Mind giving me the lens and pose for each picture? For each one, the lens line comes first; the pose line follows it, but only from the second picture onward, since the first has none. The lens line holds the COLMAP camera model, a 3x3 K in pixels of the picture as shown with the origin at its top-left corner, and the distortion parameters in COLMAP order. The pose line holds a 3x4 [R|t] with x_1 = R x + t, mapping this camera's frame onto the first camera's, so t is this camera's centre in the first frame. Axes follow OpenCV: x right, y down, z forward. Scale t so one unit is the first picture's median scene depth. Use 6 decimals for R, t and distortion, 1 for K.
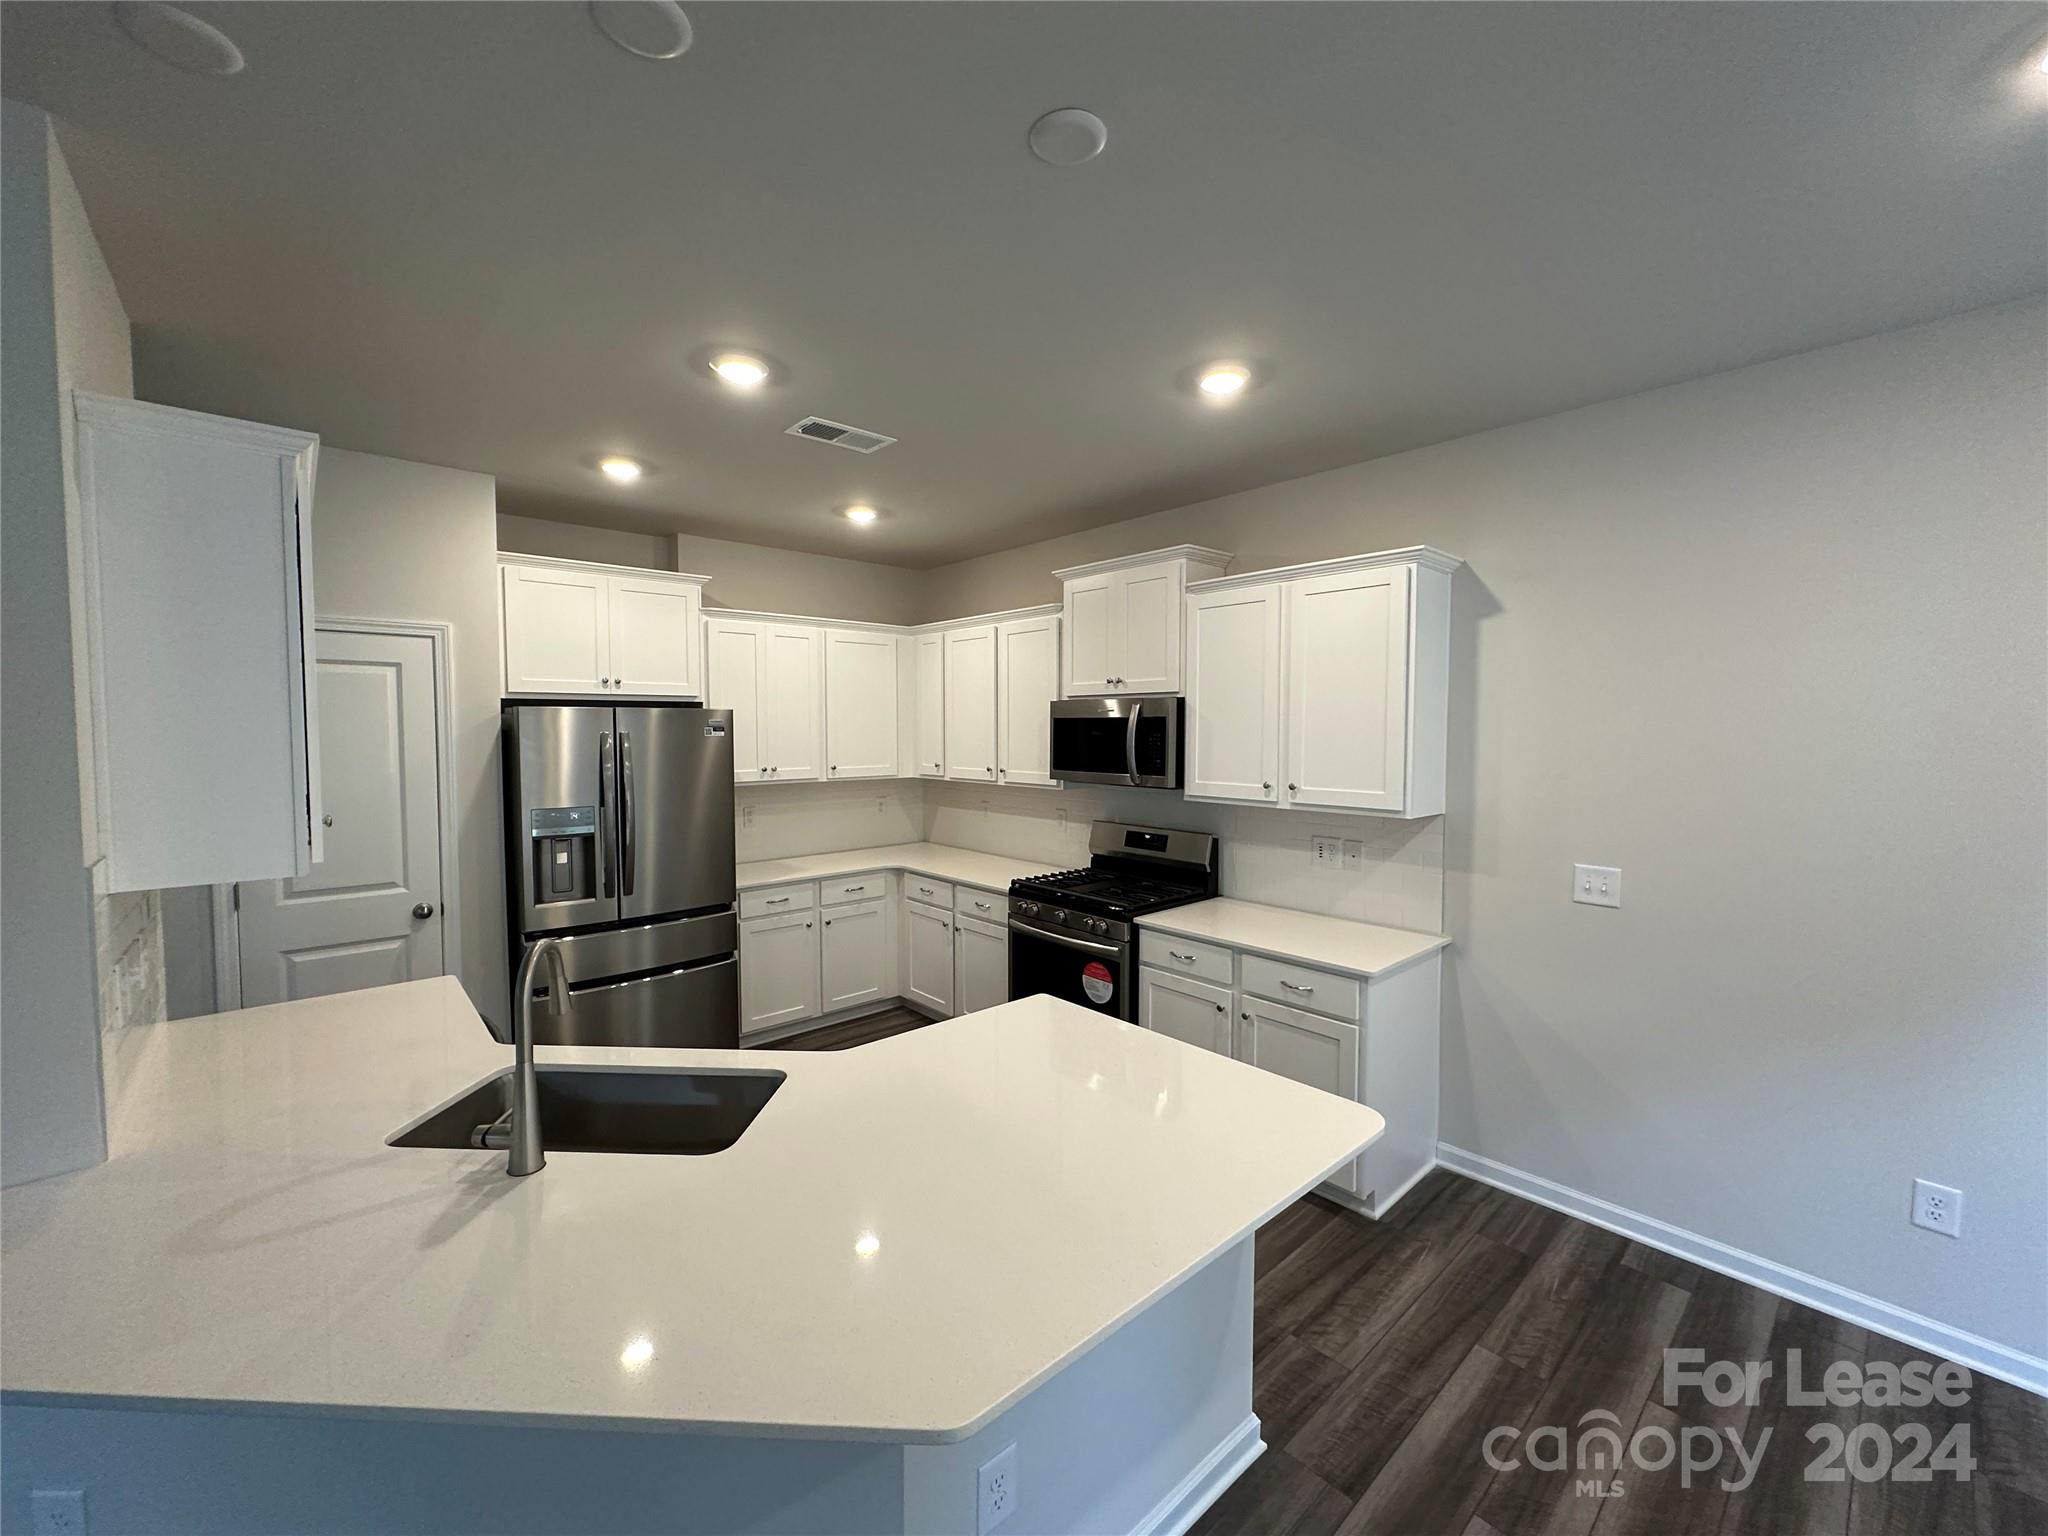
lens RADIAL K [[820.7, 0, 1025.3], [0, 820.7, 761.1], [0, 0, 1]] dist [-0.000544, 0.000730]
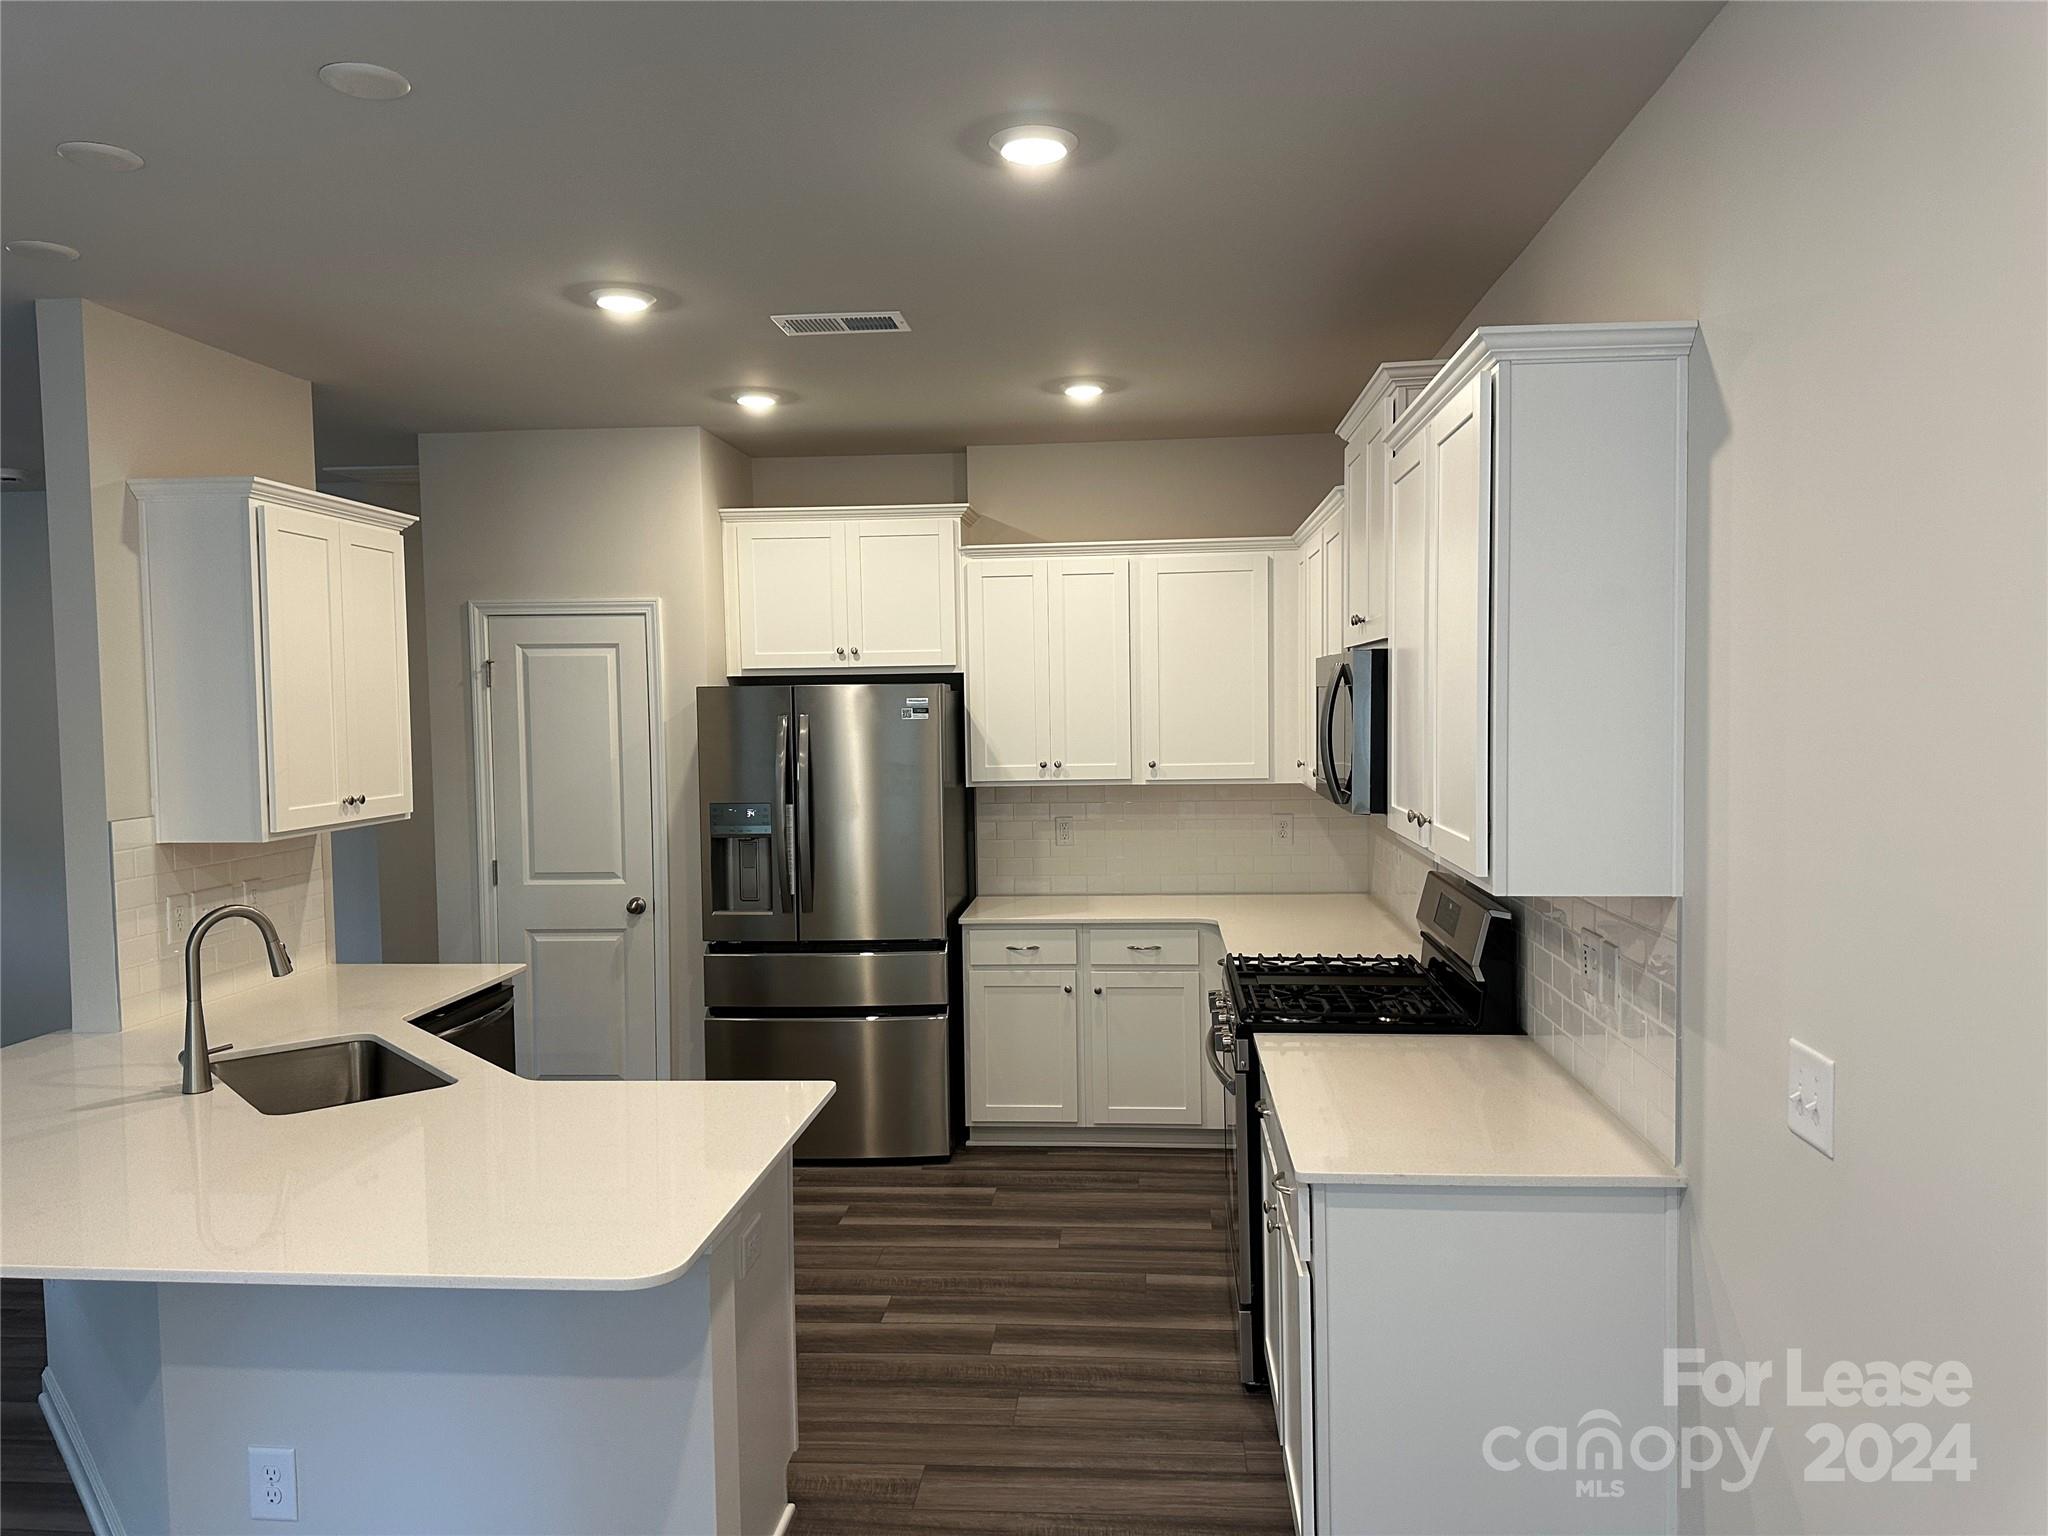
lens RADIAL K [[1433.1, 0, 1042.4], [0, 1433.1, 760.1], [0, 0, 1]] dist [0.054207, -0.066044]
pose [[0.692459, 0.018101, -0.721231, 0.751955], [-0.014709, 0.999832, 0.010971, -0.009294], [0.721308, 0.003012, 0.692608, 0.183506]]
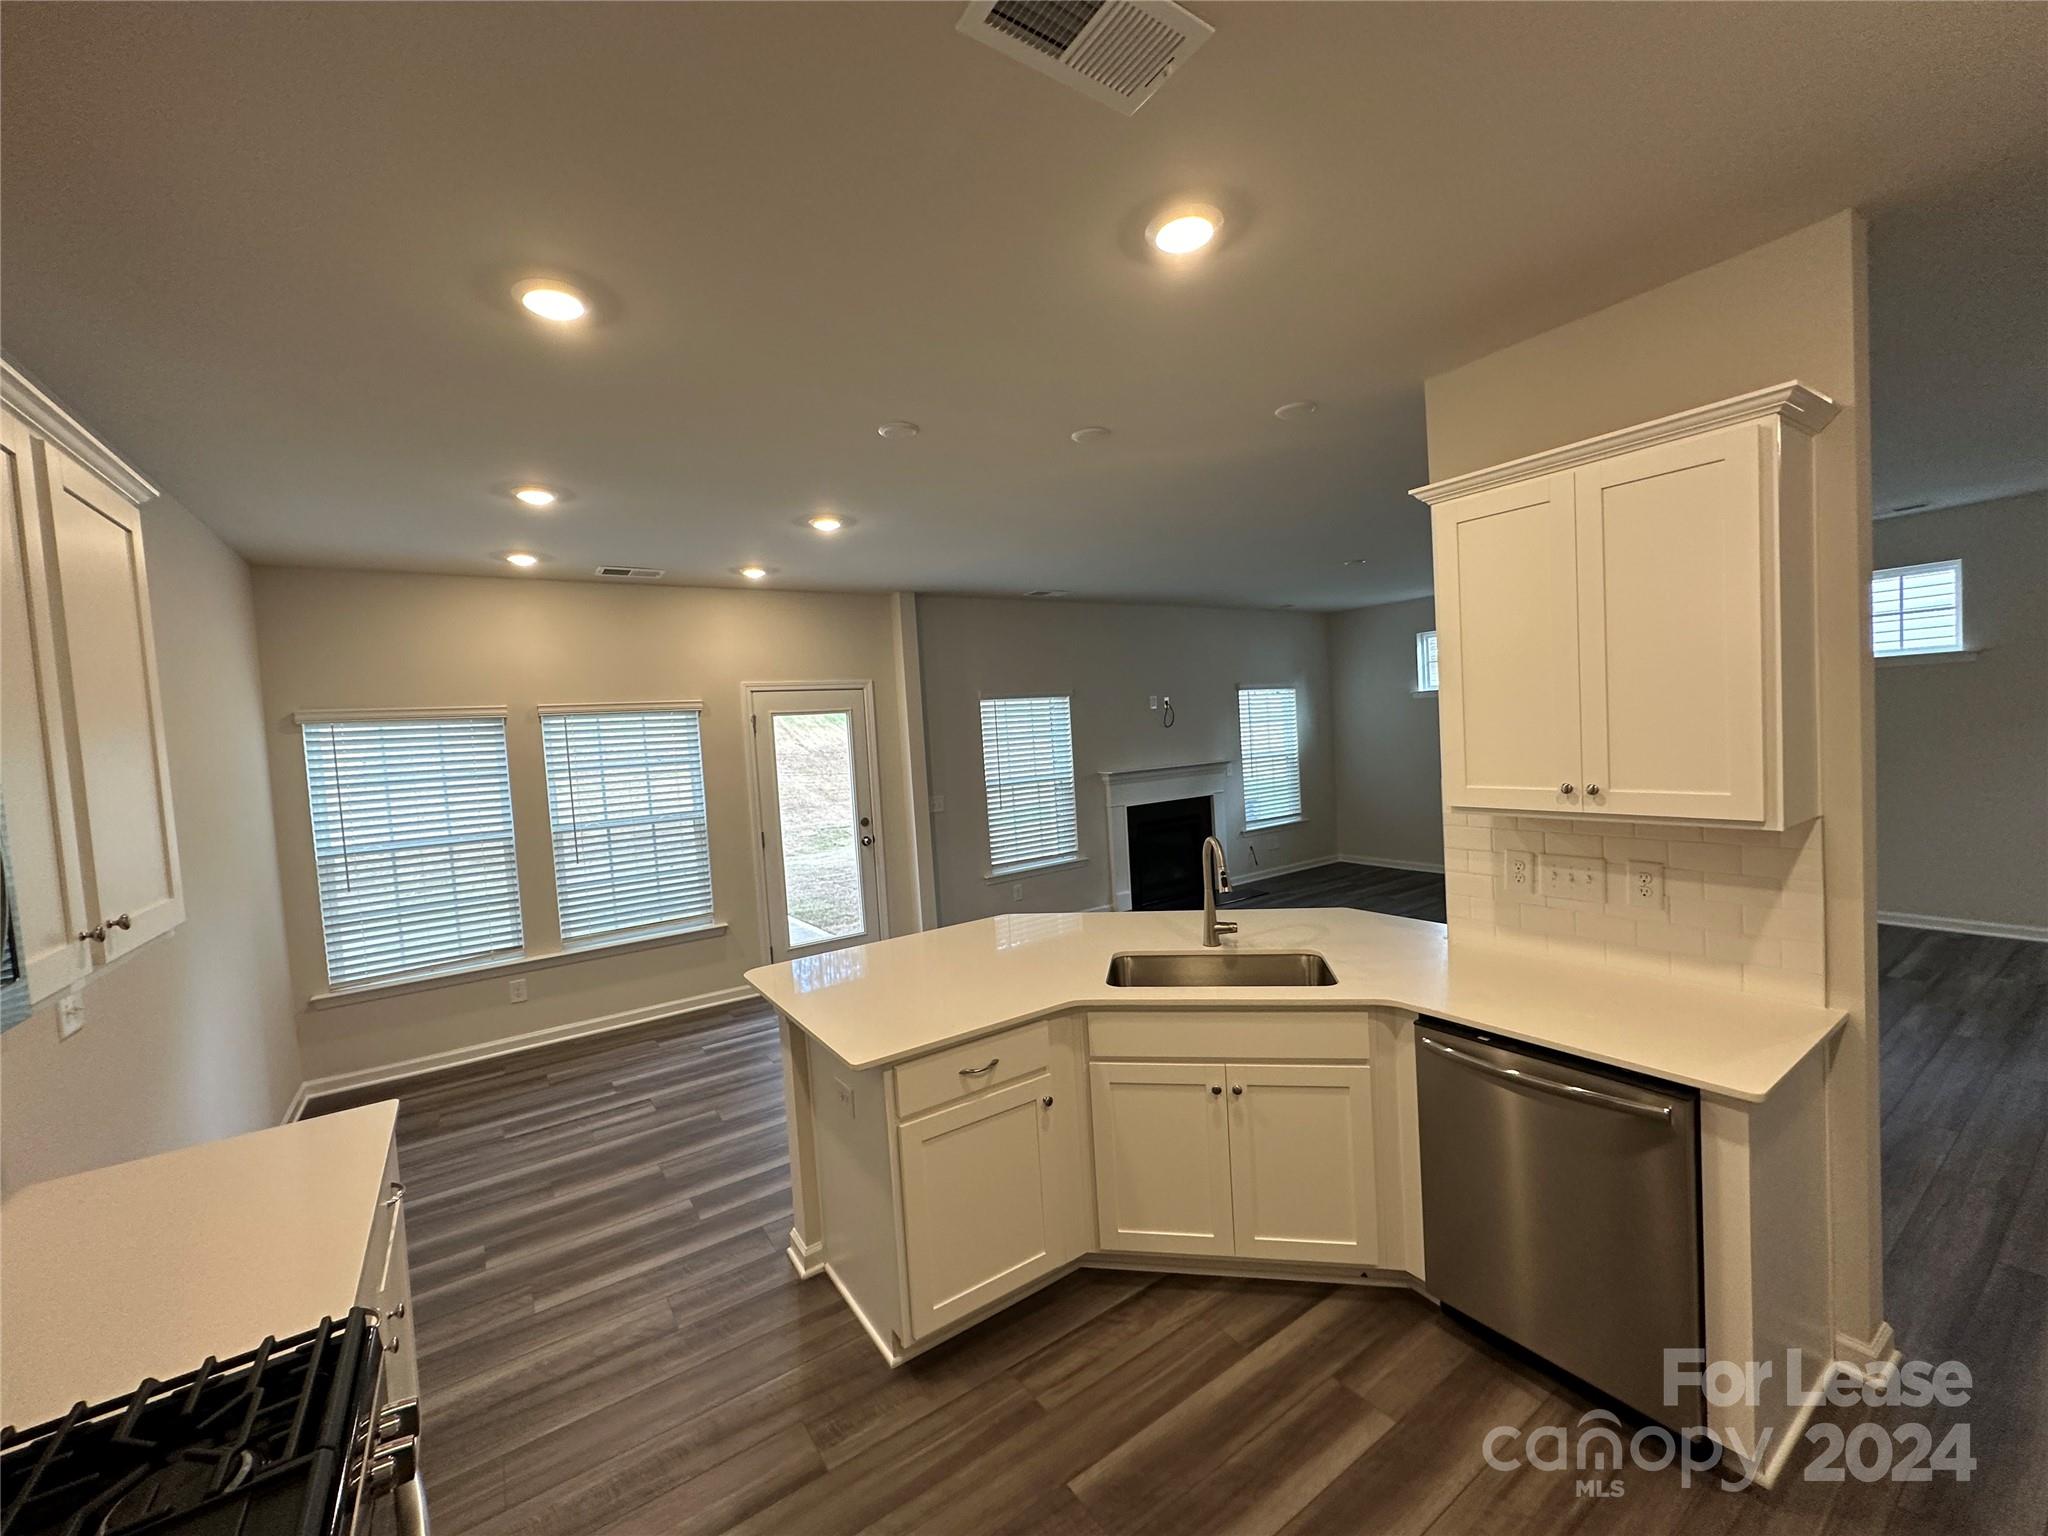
lens RADIAL K [[820.7, 0, 1030.9], [0, 820.7, 769.1], [0, 0, 1]] dist [-0.000544, 0.000730]
pose [[-0.989610, 0.054116, 0.133205, -0.196847], [0.066174, 0.993936, 0.087819, -0.049027], [-0.127645, 0.095721, -0.987190, 1.256980]]
